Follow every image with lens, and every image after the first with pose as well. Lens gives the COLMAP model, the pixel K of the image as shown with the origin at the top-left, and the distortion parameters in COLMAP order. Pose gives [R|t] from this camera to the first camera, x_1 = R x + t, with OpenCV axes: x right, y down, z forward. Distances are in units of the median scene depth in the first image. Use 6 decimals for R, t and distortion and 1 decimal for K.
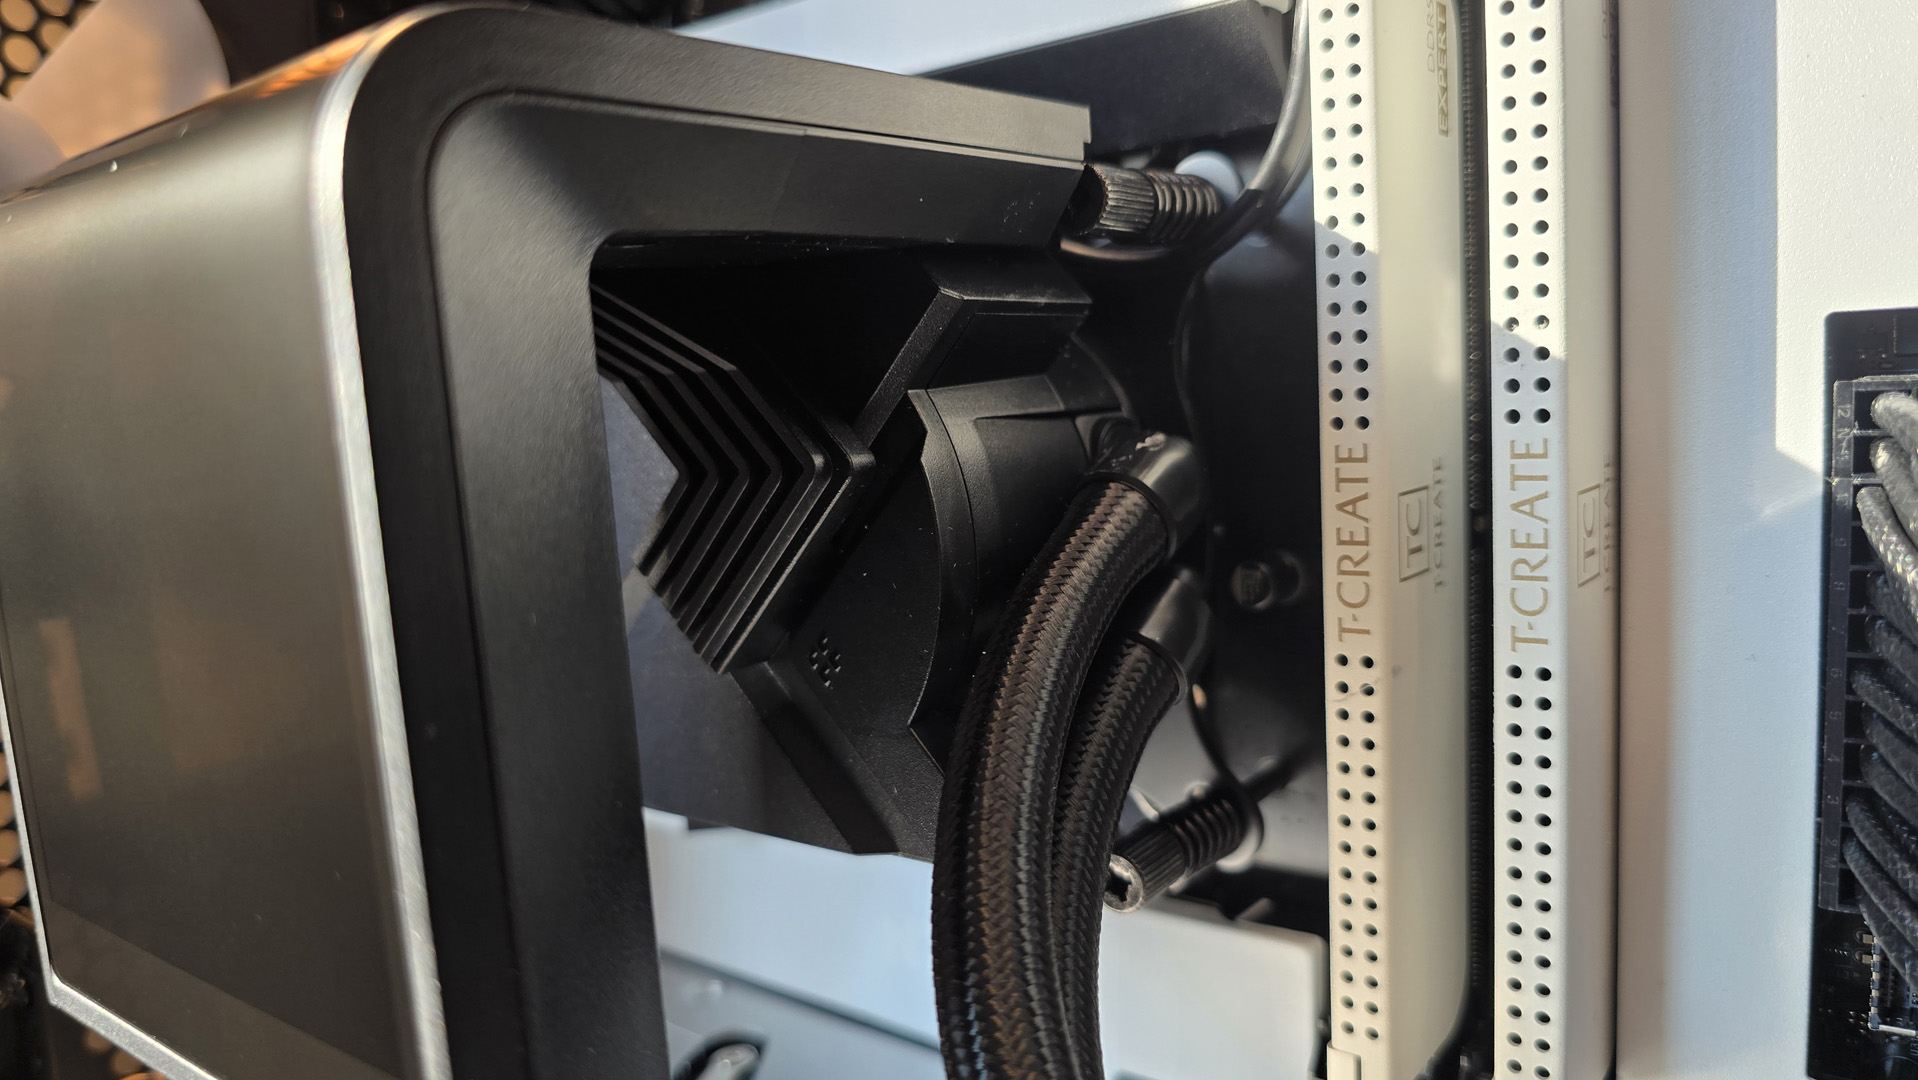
lens RADIAL K [[1390.5, 0, 952.0], [0, 1390.5, 547.5], [0, 0, 1]] dist [-0.002479, 0.003448]
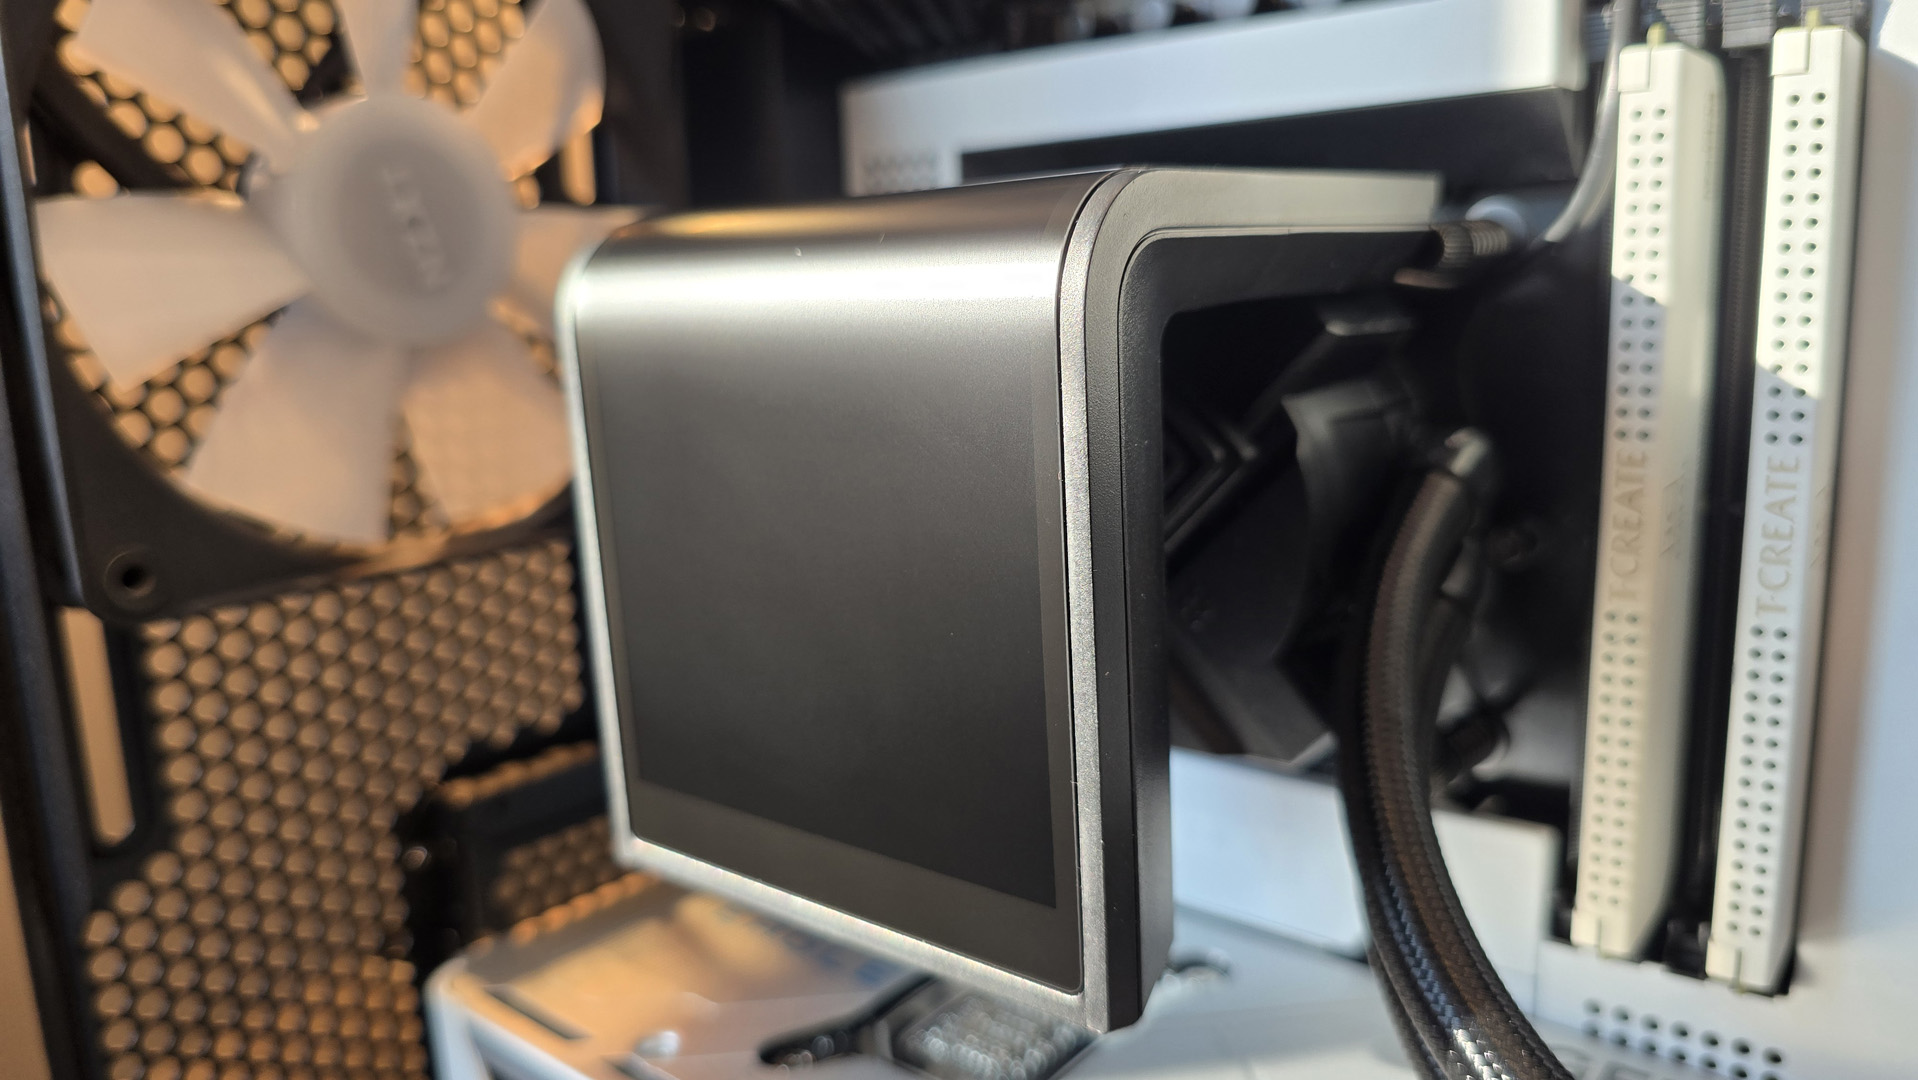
lens RADIAL K [[1390.5, 0, 965.4], [0, 1390.5, 532.1], [0, 0, 1]] dist [-0.002479, 0.003448]
pose [[0.999692, 0.024788, 0.001307, -0.328779], [-0.024820, 0.997536, 0.065624, -0.067997], [0.000322, -0.065636, 0.997844, -0.288851]]
